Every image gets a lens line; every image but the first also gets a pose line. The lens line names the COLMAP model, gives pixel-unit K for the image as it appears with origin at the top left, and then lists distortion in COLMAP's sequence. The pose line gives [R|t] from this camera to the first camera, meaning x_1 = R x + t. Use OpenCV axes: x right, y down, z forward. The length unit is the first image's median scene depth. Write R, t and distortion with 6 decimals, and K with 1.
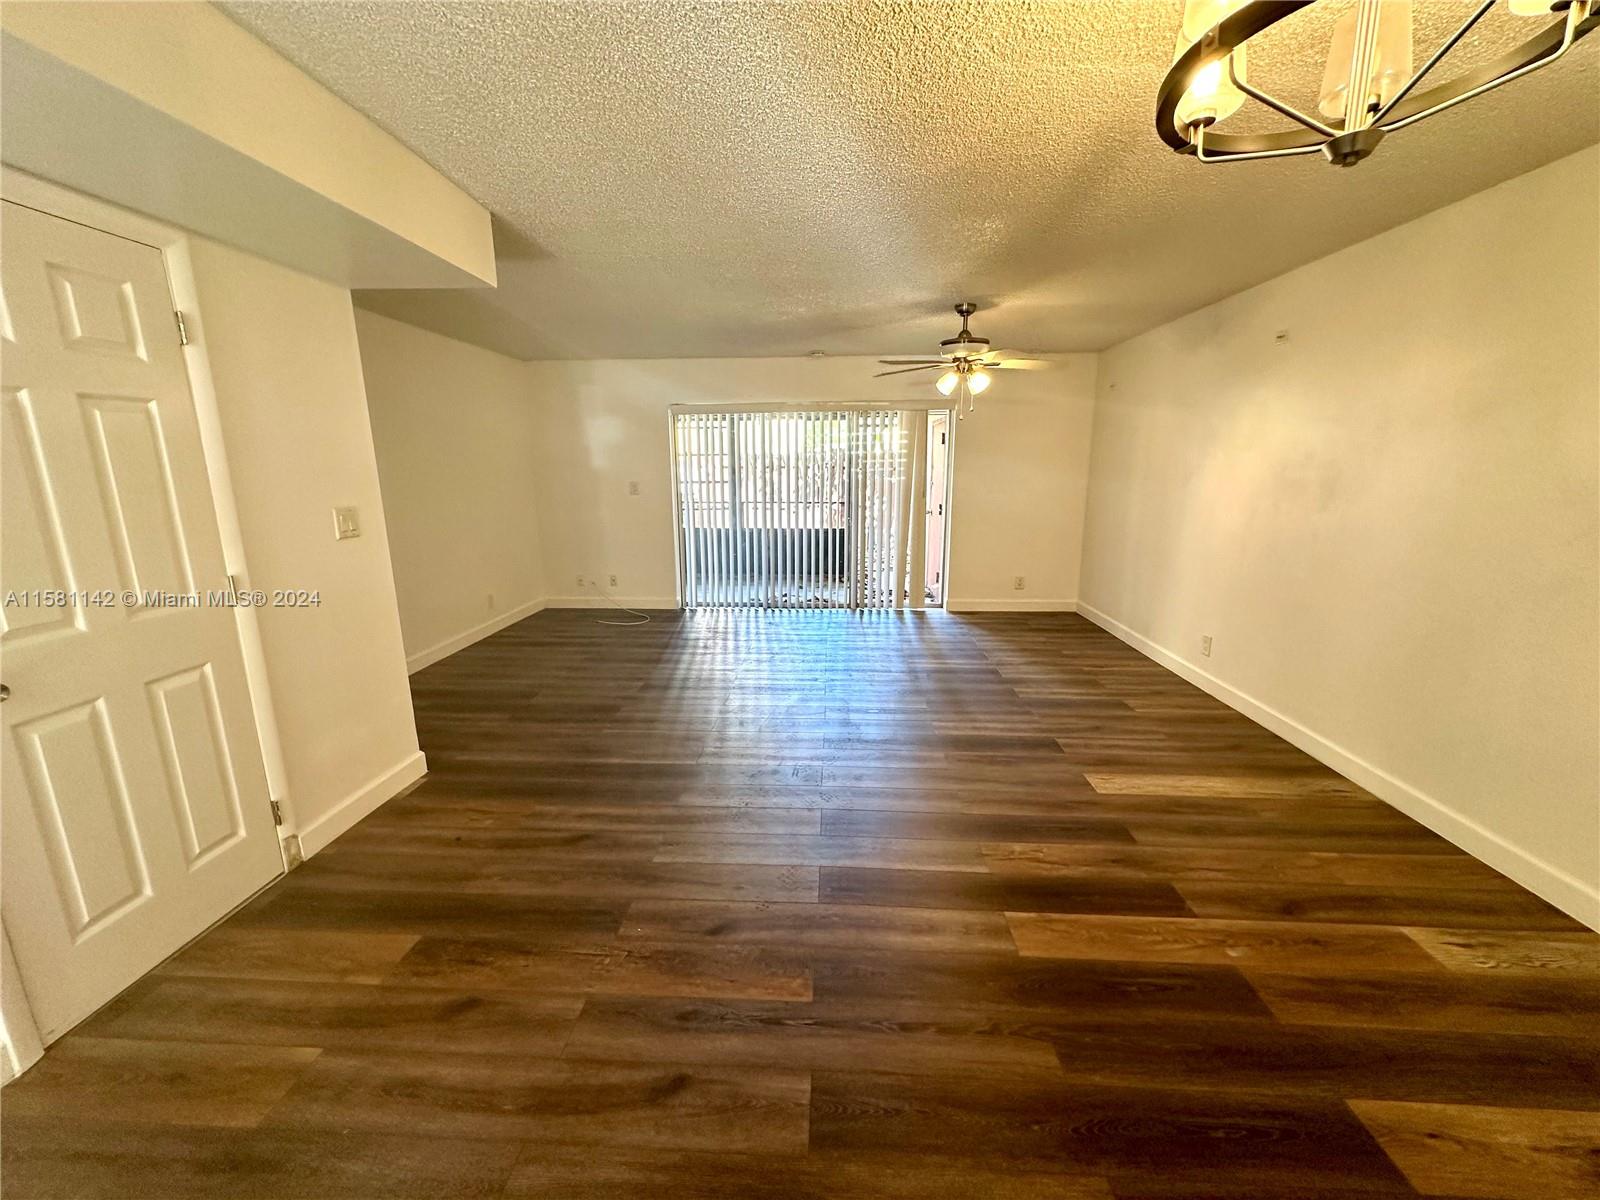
lens RADIAL K [[639.2, 0, 800.0], [0, 639.2, 600.0], [0, 0, 1]] dist [-0.002927, 0.000169]
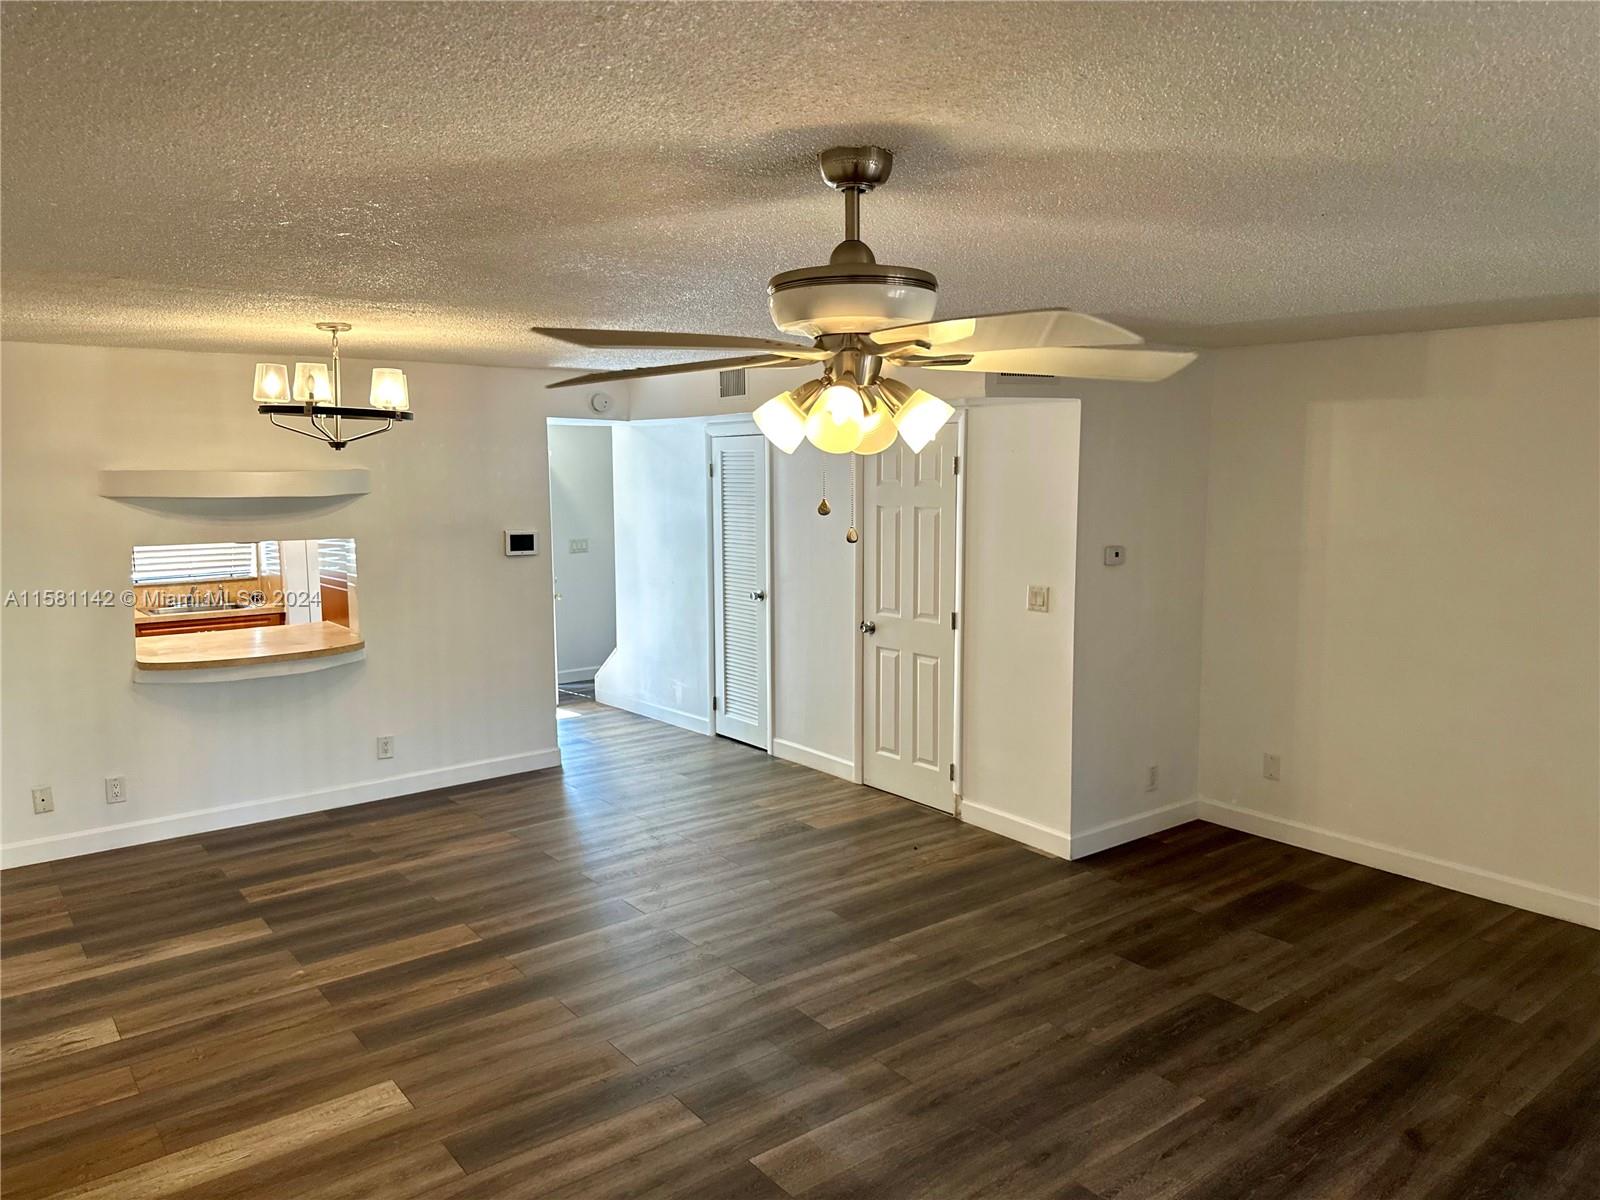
lens RADIAL K [[1124.7, 0, 800.0], [0, 1124.7, 600.0], [0, 0, 1]] dist [-0.001062, -0.001534]
pose [[-0.753644, 0.090934, -0.650963, 0.840811], [-0.131860, 0.949333, 0.285272, -0.563551], [0.643921, 0.300829, -0.703468, 1.896998]]
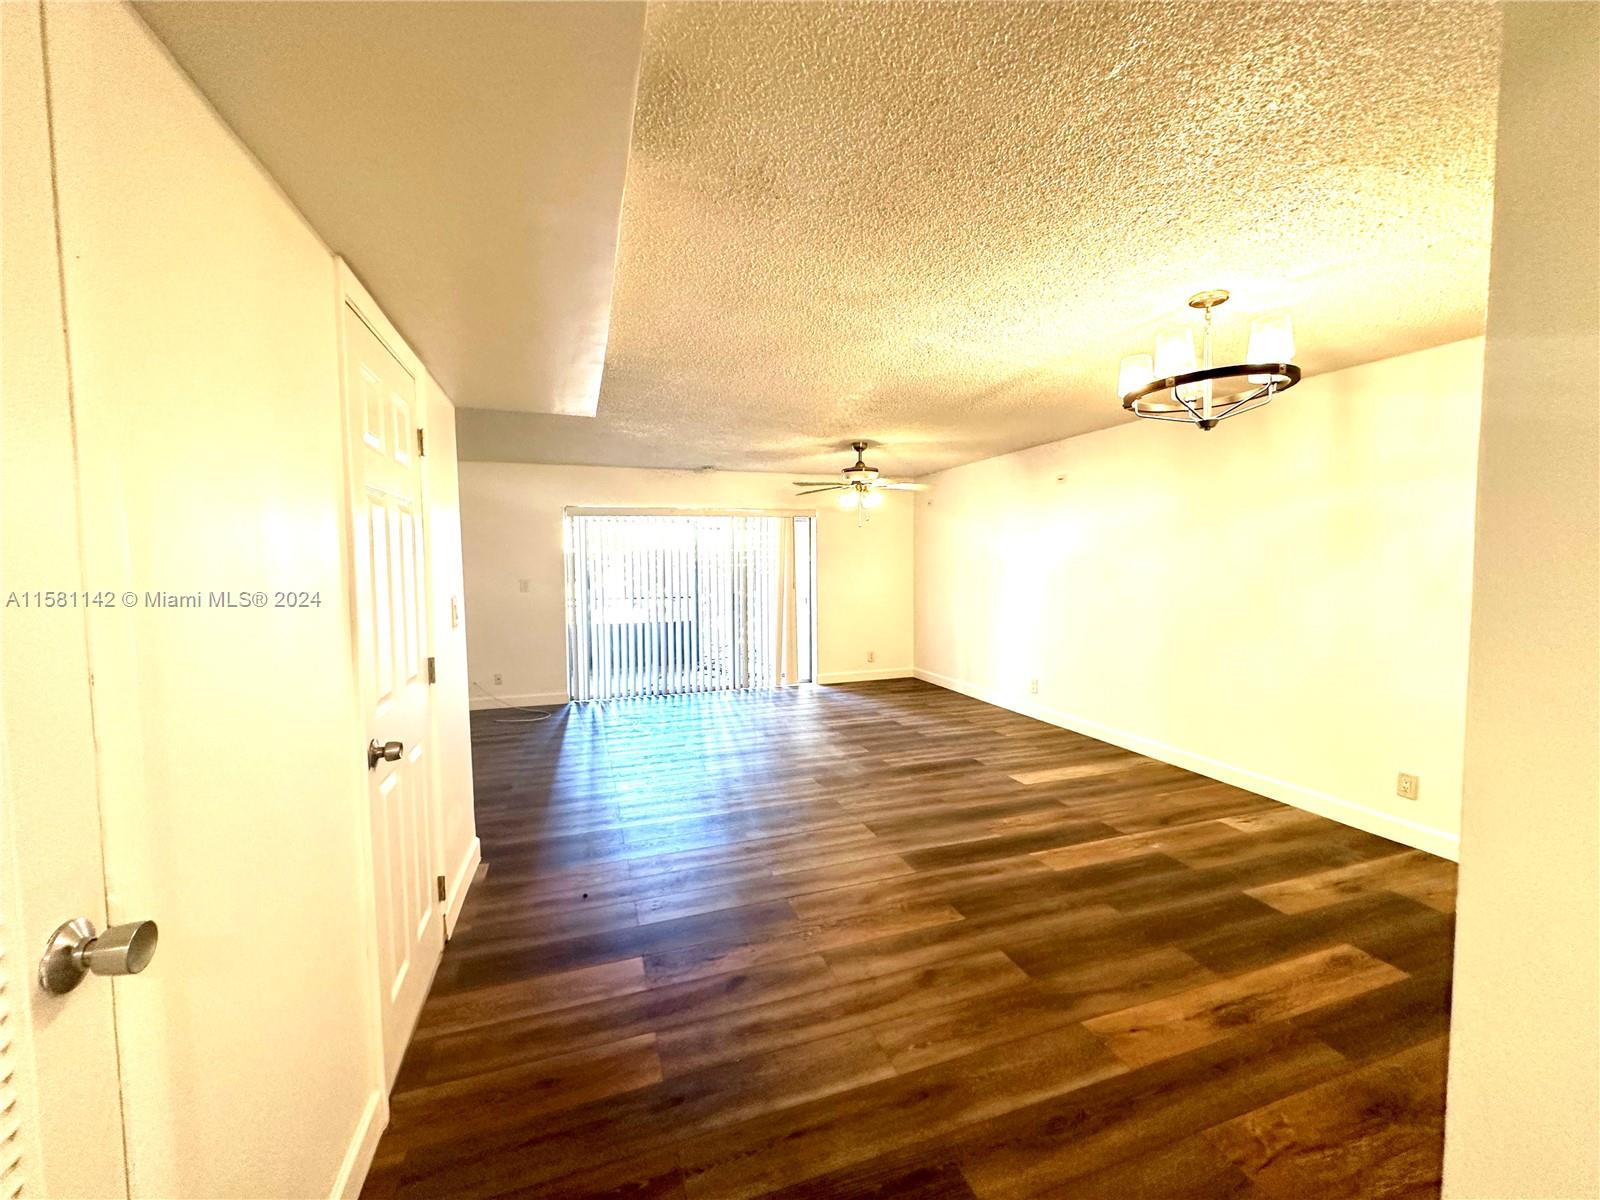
lens RADIAL K [[639.2, 0, 800.0], [0, 639.2, 600.0], [0, 0, 1]] dist [-0.002927, 0.000169]
pose [[0.926200, -0.025423, 0.376175, -0.504394], [0.082833, 0.987069, -0.137236, 0.048566], [-0.367821, 0.158268, 0.916329, -0.179996]]
